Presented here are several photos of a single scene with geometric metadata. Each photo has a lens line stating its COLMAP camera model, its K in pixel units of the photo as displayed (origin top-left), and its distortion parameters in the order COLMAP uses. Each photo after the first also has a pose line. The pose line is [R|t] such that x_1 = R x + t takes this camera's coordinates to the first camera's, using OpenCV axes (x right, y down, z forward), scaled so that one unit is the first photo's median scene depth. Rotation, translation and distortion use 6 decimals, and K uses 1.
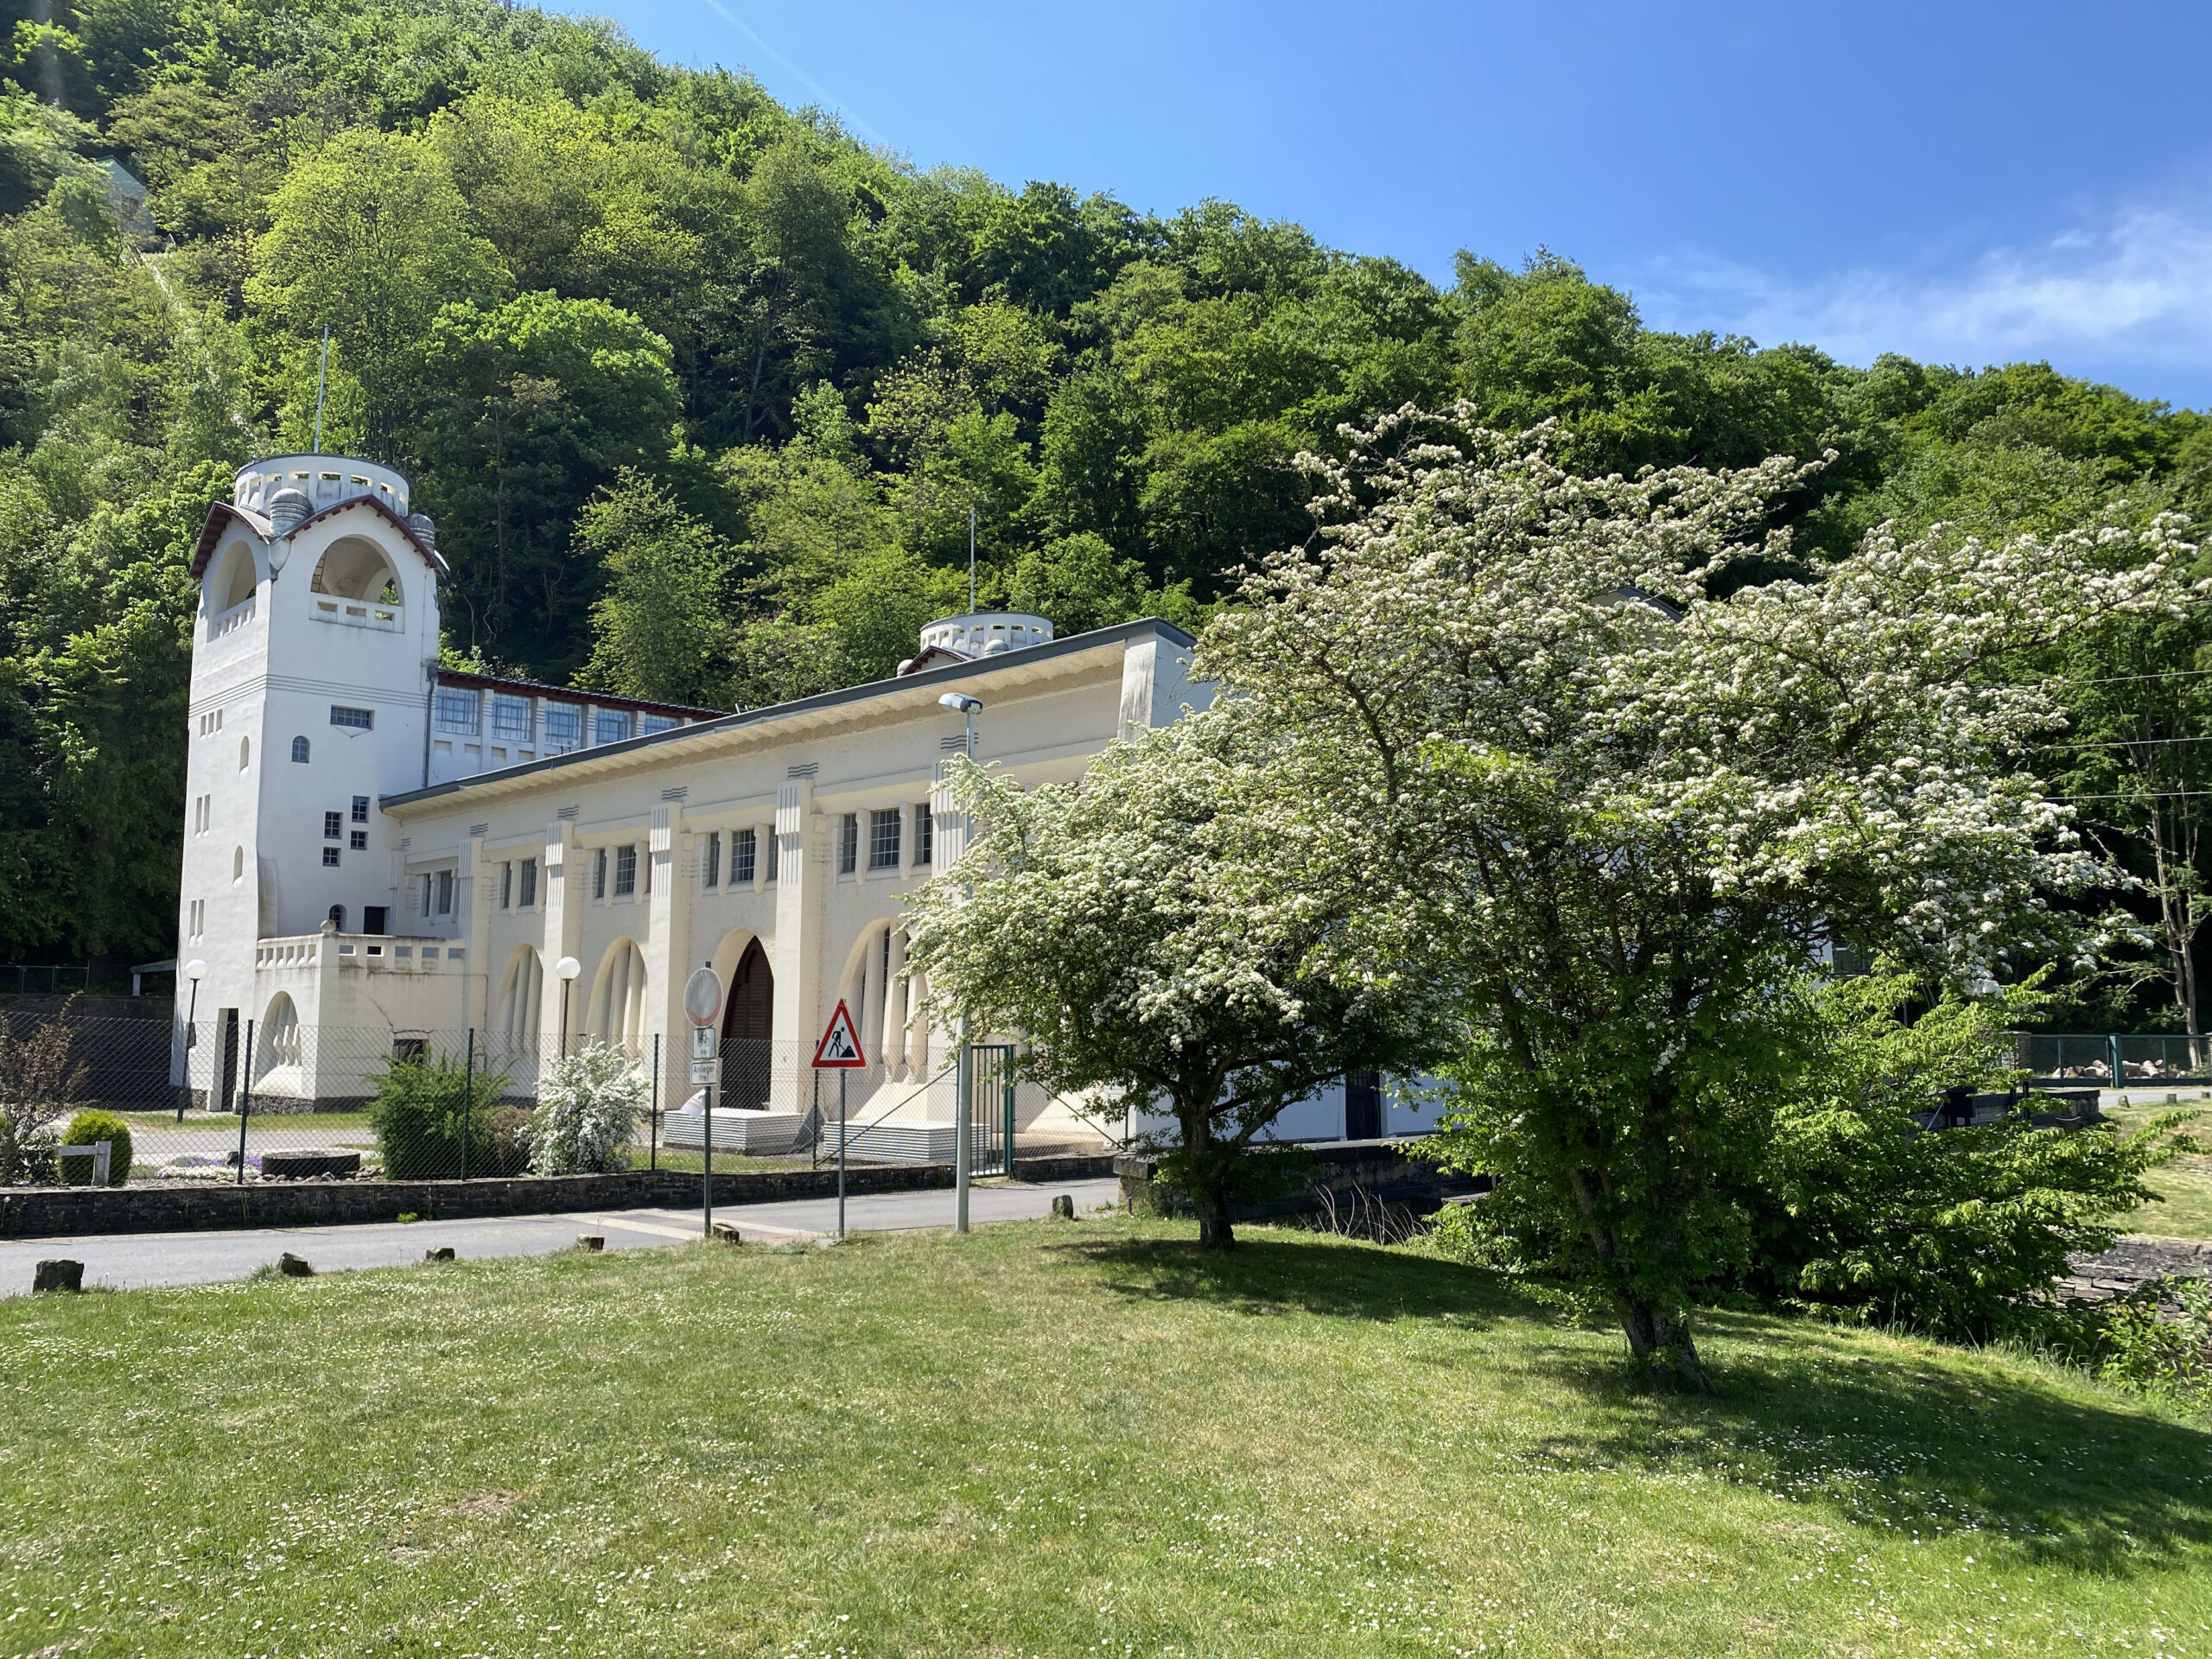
lens RADIAL K [[1851.6, 0, 1106.0], [0, 1851.6, 829.5], [0, 0, 1]] dist [0.006395, 0.001131]
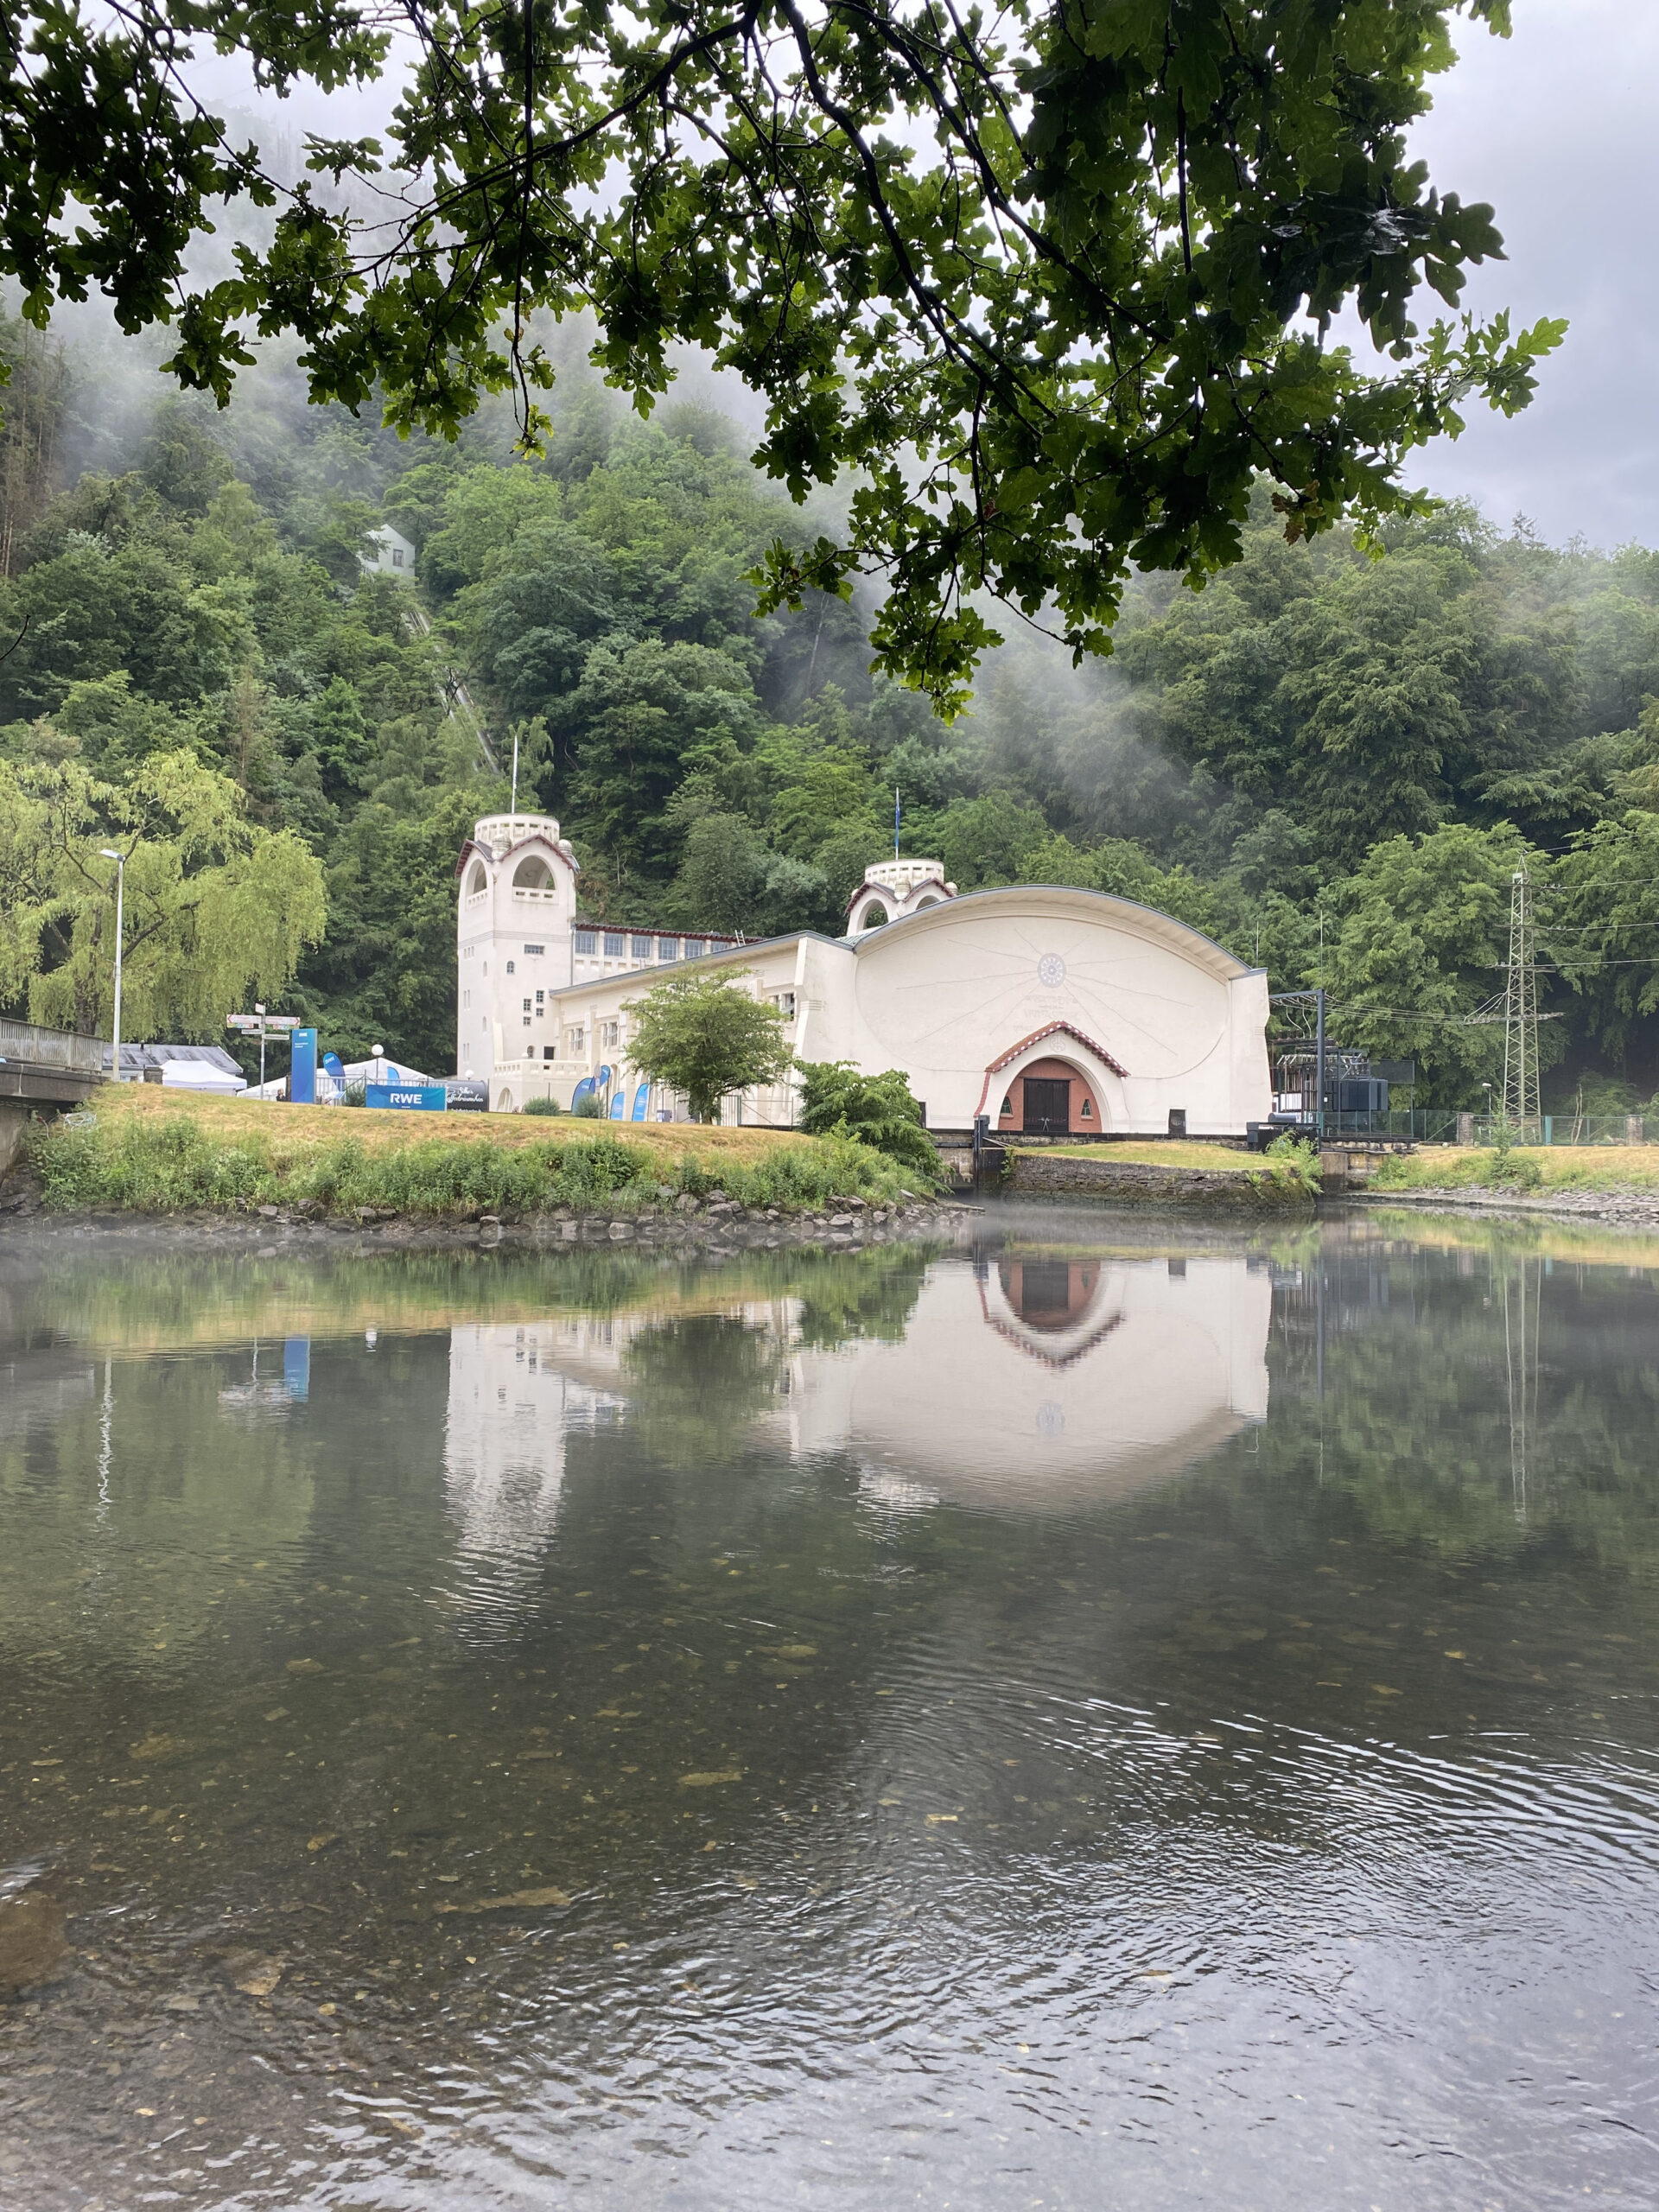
lens RADIAL K [[1812.2, 0, 829.5], [0, 1812.2, 1106.0], [0, 0, 1]] dist [-0.000107, -0.003443]
pose [[0.966715, -0.005868, -0.255790, 0.374561], [0.027125, 0.996453, 0.079656, -0.038867], [0.254415, -0.083943, 0.963445, -0.760968]]
